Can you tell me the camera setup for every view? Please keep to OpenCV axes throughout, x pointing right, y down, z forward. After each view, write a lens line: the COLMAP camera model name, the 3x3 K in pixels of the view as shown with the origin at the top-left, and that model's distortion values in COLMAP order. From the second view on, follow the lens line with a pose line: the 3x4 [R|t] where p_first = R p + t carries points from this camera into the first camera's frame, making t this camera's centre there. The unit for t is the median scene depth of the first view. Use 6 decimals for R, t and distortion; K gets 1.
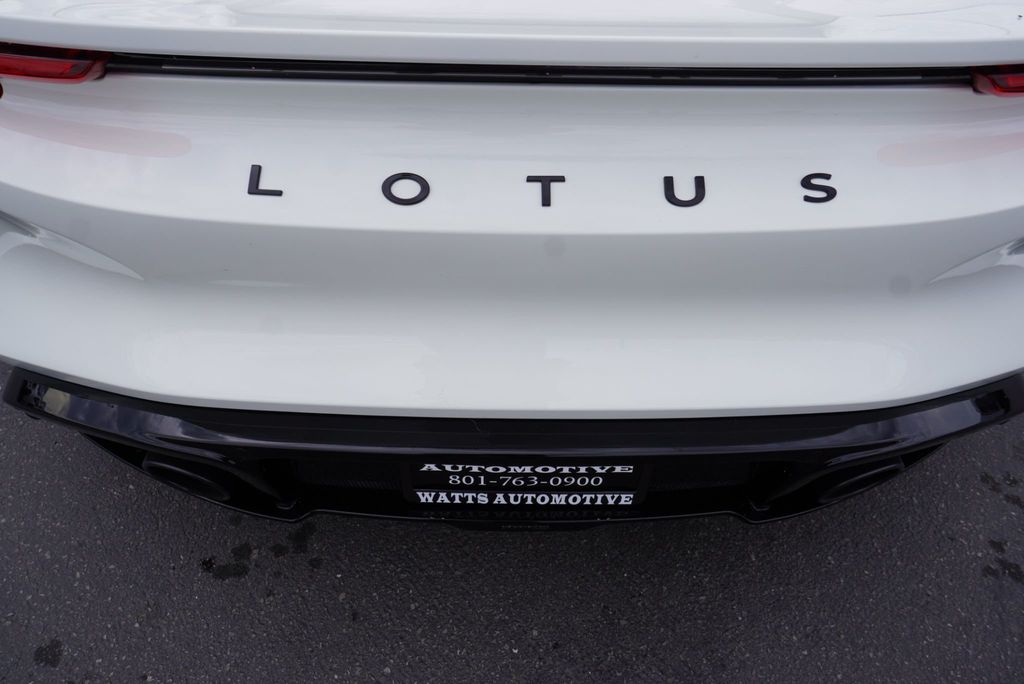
lens RADIAL K [[766.0, 0, 512.0], [0, 766.0, 342.0], [0, 0, 1]] dist [-0.013327, 0.008116]
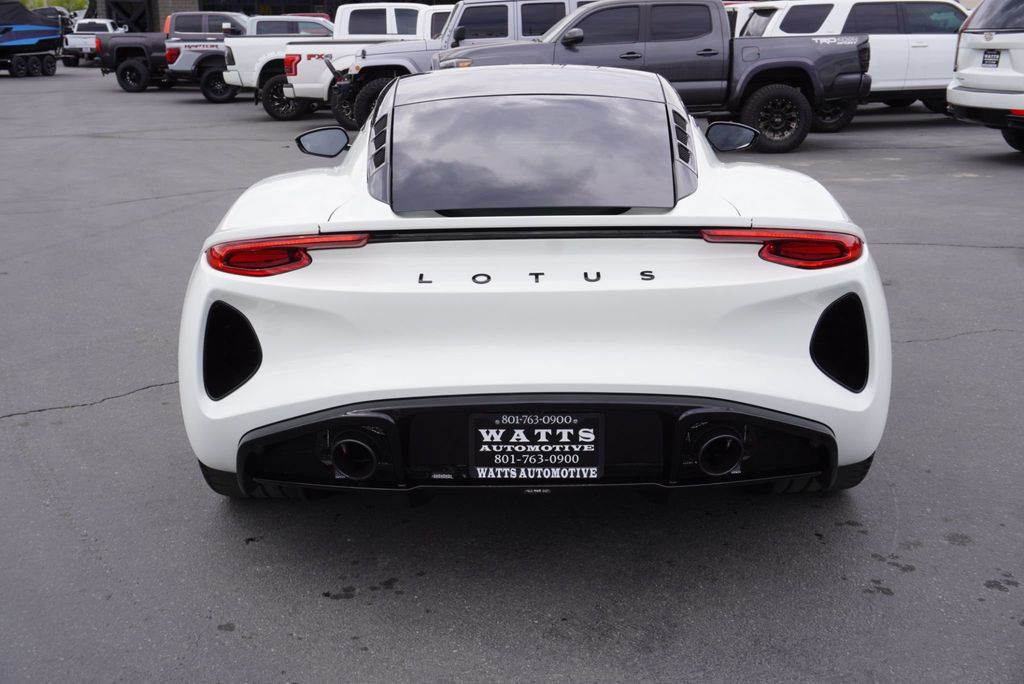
lens RADIAL K [[1058.0, 0, 512.0], [0, 1058.0, 342.0], [0, 0, 1]] dist [0.049583, -0.029040]
pose [[0.999266, -0.028588, -0.025517, 0.031395], [0.011231, 0.855156, -0.518248, 1.238196], [0.036637, 0.517581, 0.854849, -1.295642]]
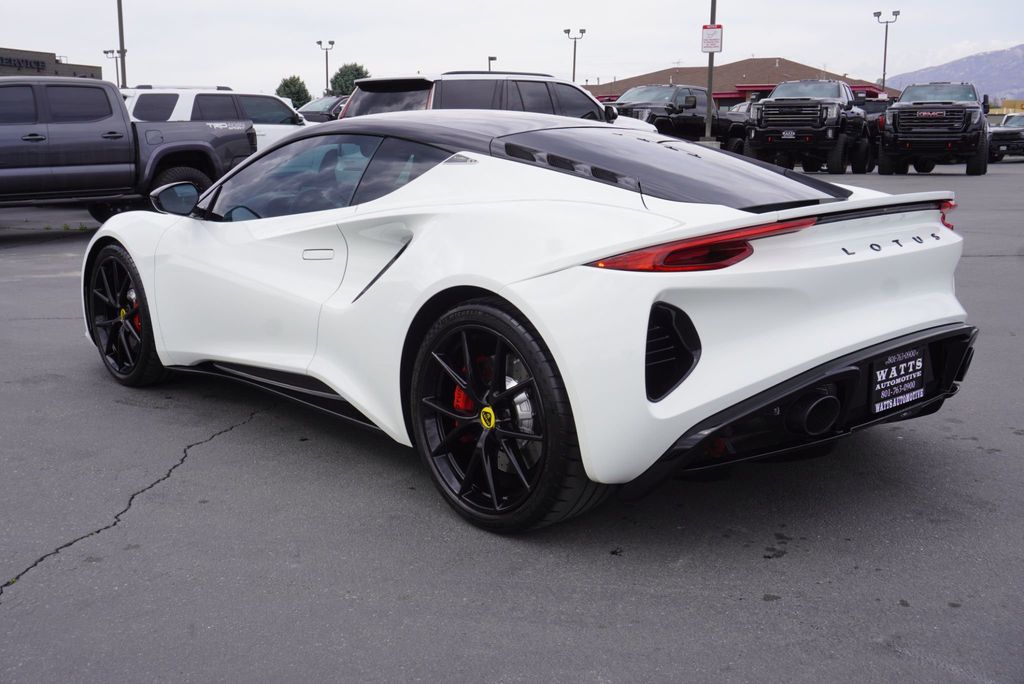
lens RADIAL K [[1058.0, 0, 512.0], [0, 1058.0, 342.0], [0, 0, 1]] dist [0.049583, -0.029040]
pose [[0.738032, -0.161470, 0.655161, -2.879795], [0.513157, 0.764786, -0.389579, 0.714227], [-0.438153, 0.623722, 0.647296, -0.644659]]
